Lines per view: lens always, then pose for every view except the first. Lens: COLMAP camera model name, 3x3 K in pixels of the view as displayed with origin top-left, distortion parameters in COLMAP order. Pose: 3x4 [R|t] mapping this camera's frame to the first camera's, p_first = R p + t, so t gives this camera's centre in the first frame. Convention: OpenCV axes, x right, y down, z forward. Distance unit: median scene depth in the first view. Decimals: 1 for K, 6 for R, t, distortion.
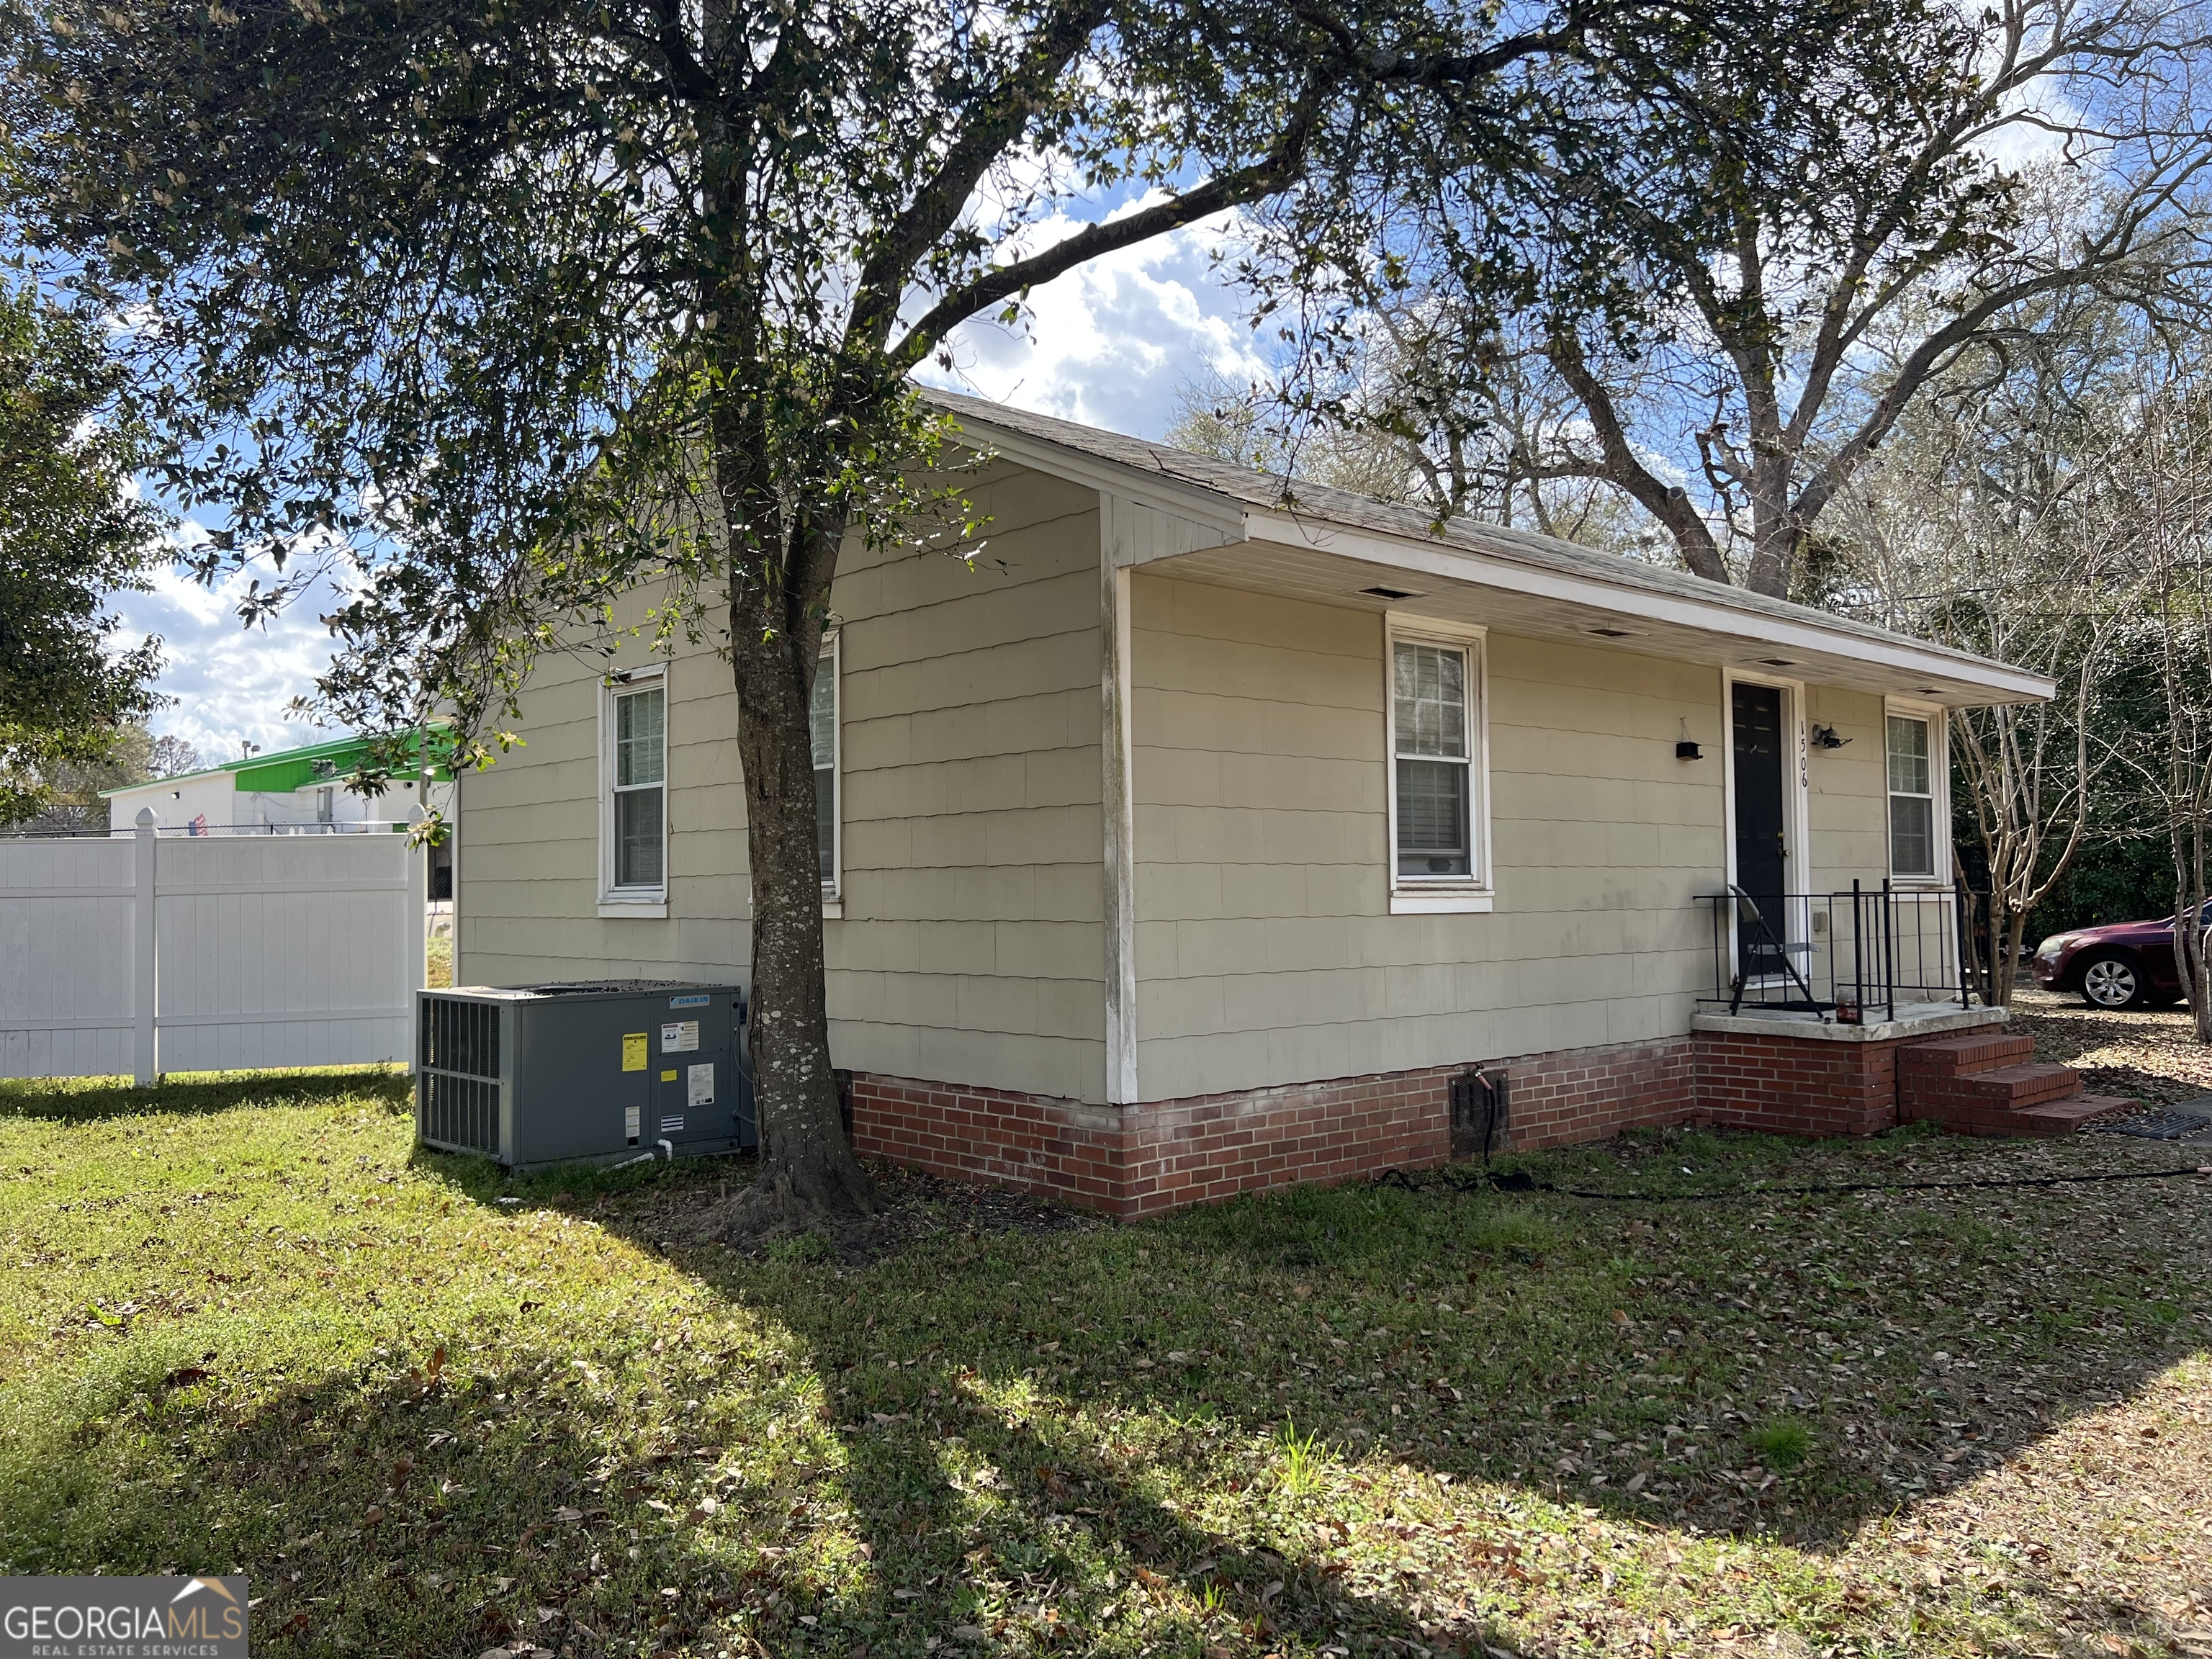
lens RADIAL K [[1644.9, 0, 1105.9], [0, 1644.9, 866.4], [0, 0, 1]] dist [0.058761, -0.087063]
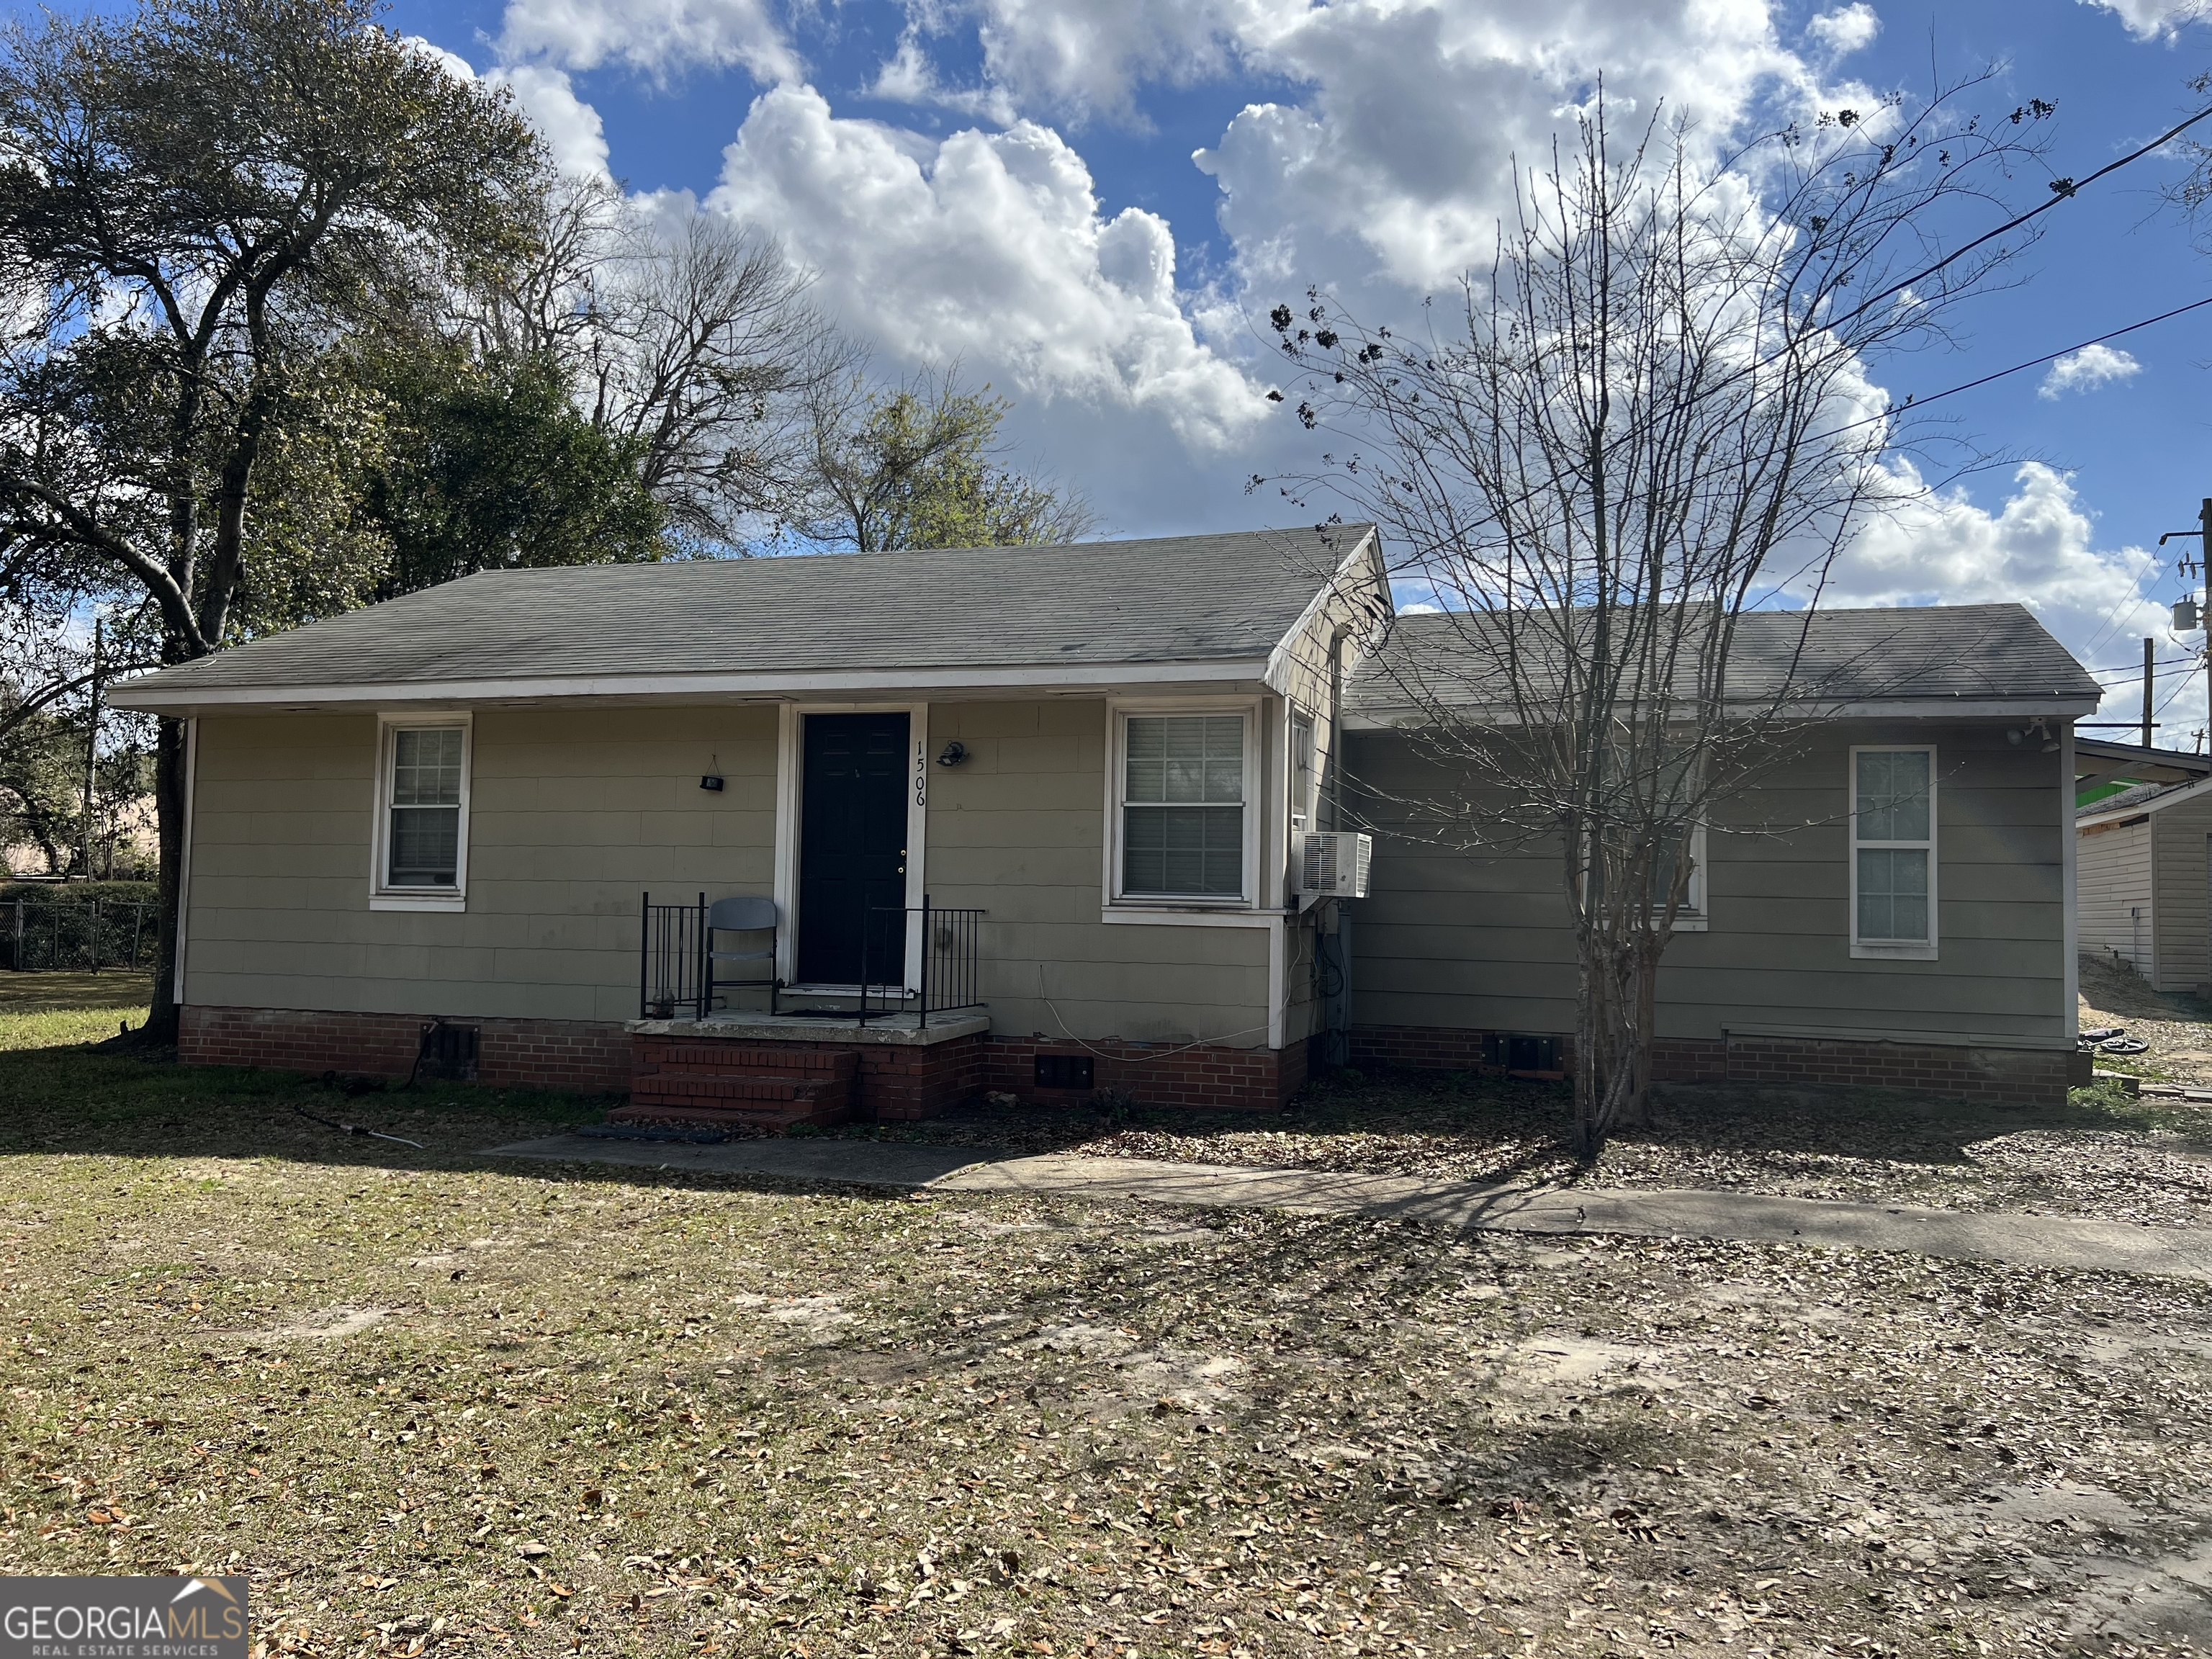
lens RADIAL K [[1644.9, 0, 1105.9], [0, 1644.9, 866.4], [0, 0, 1]] dist [0.058761, -0.087063]
pose [[0.505134, -0.007392, -0.863009, 1.745855], [-0.008820, 0.999867, -0.013727, 0.002938], [0.862996, 0.014546, 0.505002, 0.759338]]
